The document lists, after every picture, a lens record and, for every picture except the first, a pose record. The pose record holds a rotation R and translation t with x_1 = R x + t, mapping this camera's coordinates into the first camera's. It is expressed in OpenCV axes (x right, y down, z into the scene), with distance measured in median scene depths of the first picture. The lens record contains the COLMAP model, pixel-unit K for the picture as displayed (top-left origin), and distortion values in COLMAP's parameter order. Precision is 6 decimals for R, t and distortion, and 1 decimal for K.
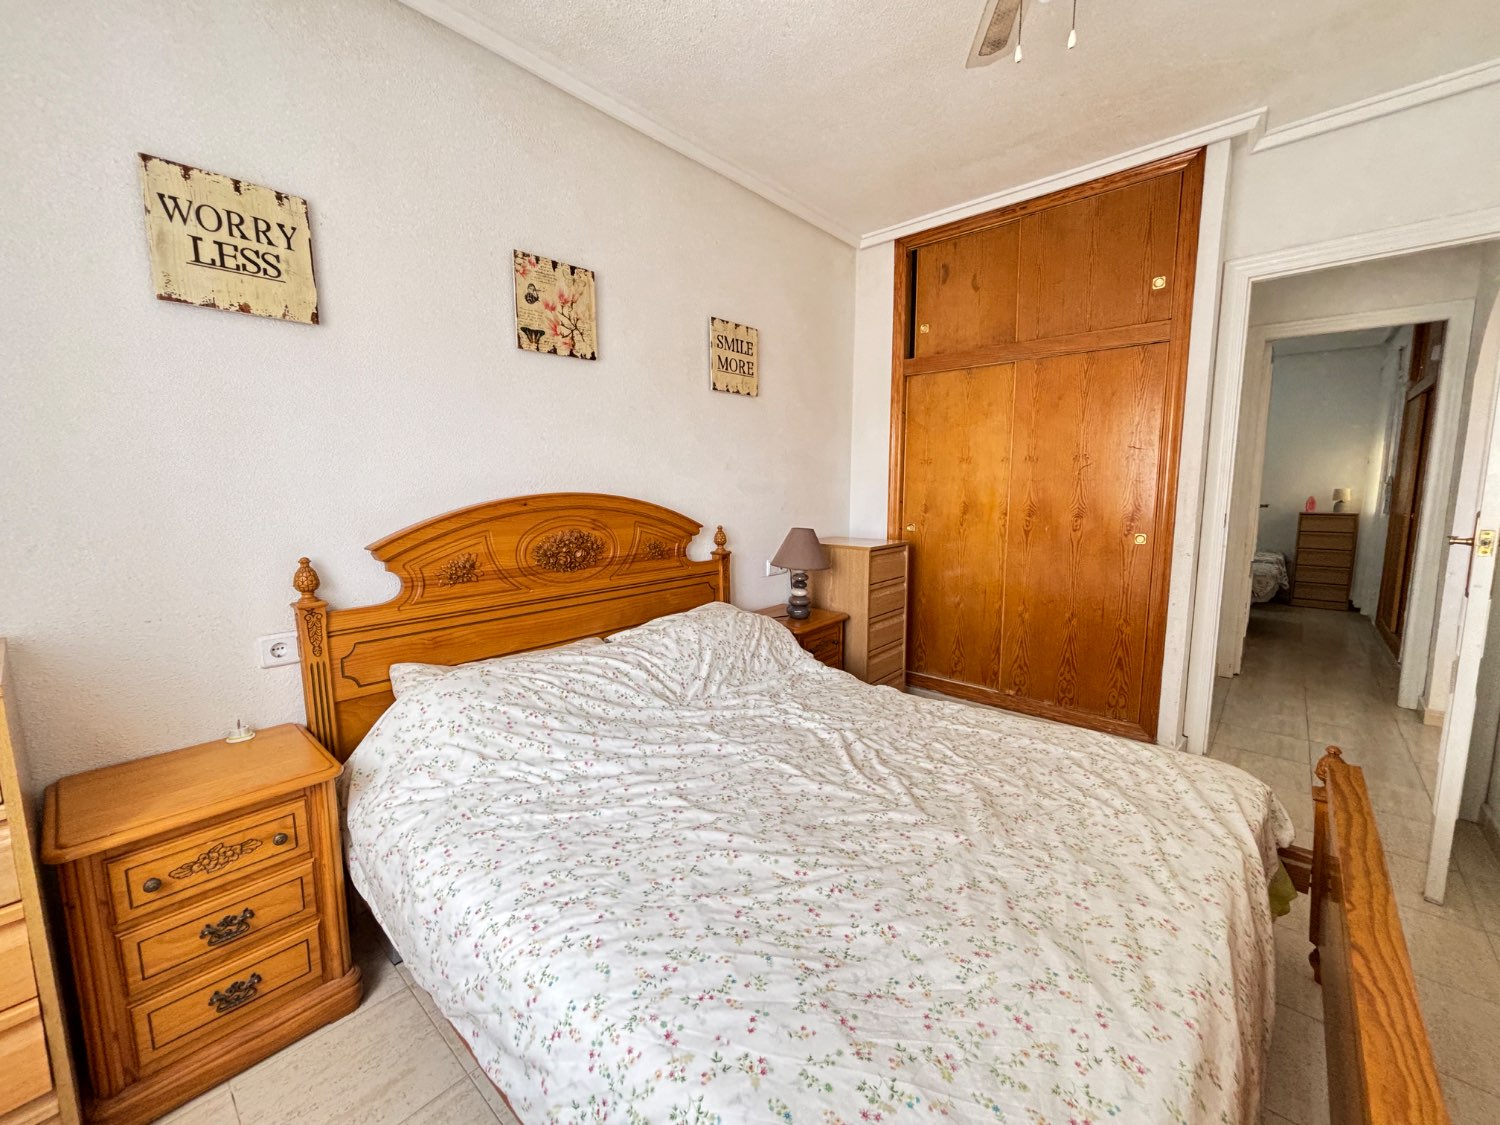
lens RADIAL K [[602.7, 0, 759.1], [0, 602.7, 564.6], [0, 0, 1]] dist [-0.006376, -0.001400]
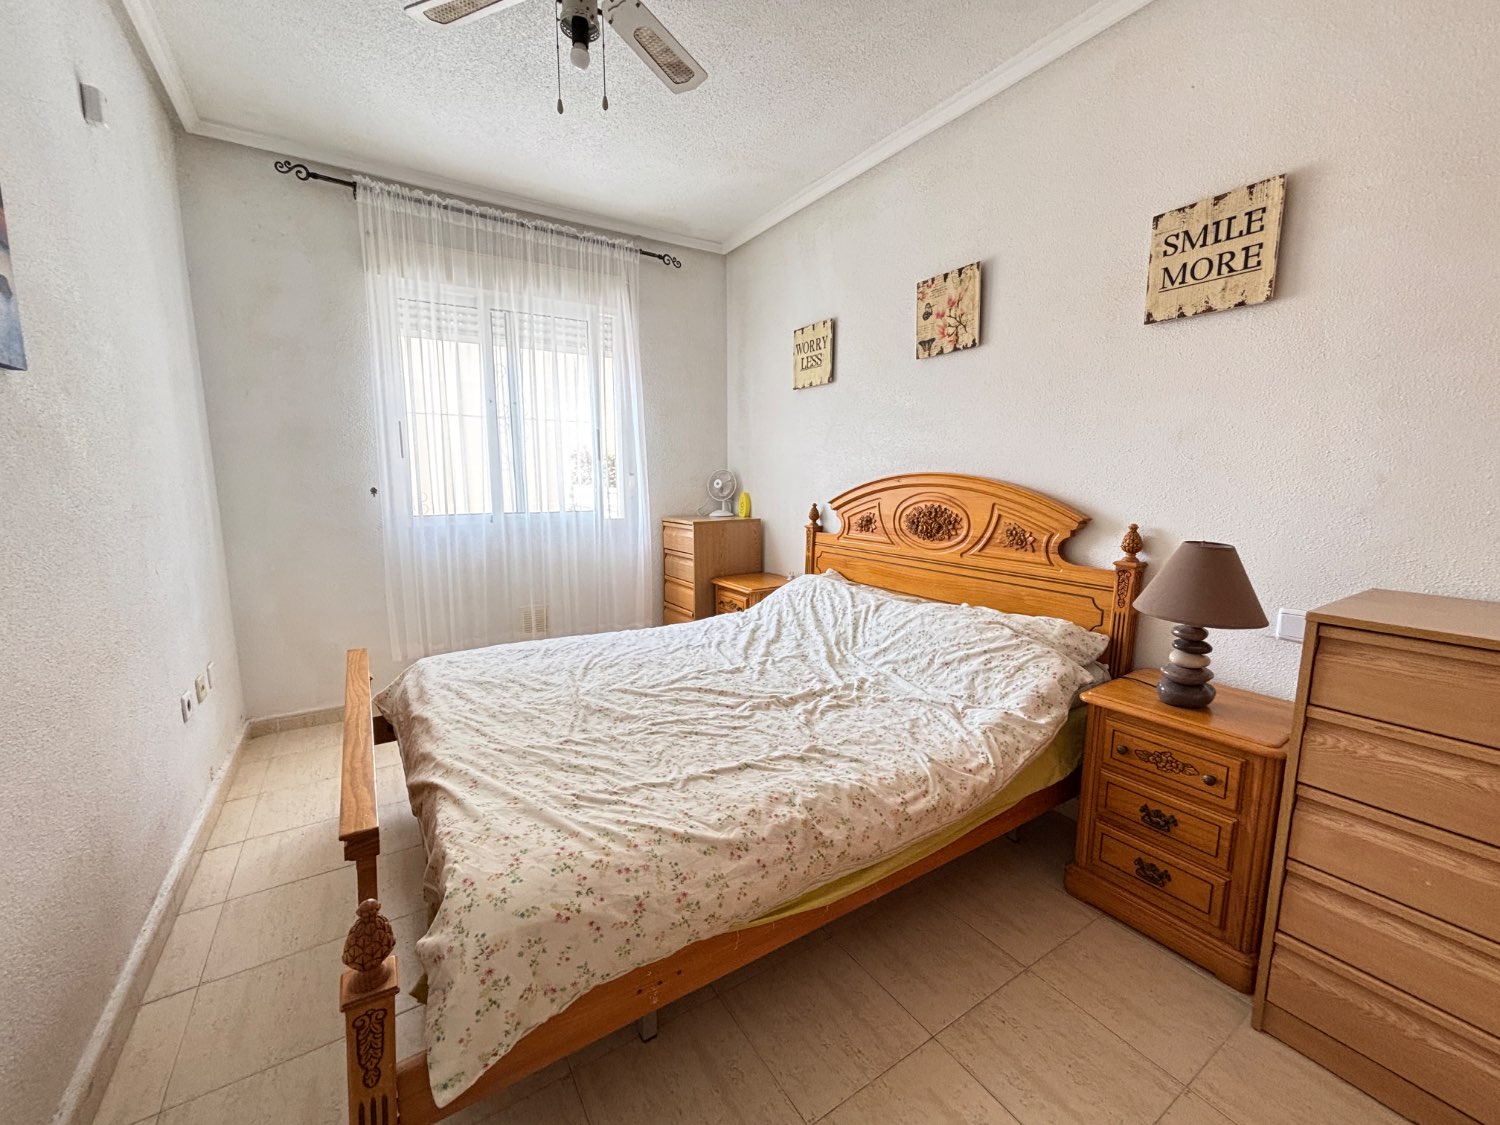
lens RADIAL K [[602.7, 0, 756.6], [0, 602.7, 559.2], [0, 0, 1]] dist [-0.006376, -0.001400]
pose [[-0.267768, 0.162015, -0.949764, 0.930930], [-0.100723, 0.975652, 0.194828, -0.150052], [0.958204, 0.147831, -0.244929, 0.990249]]
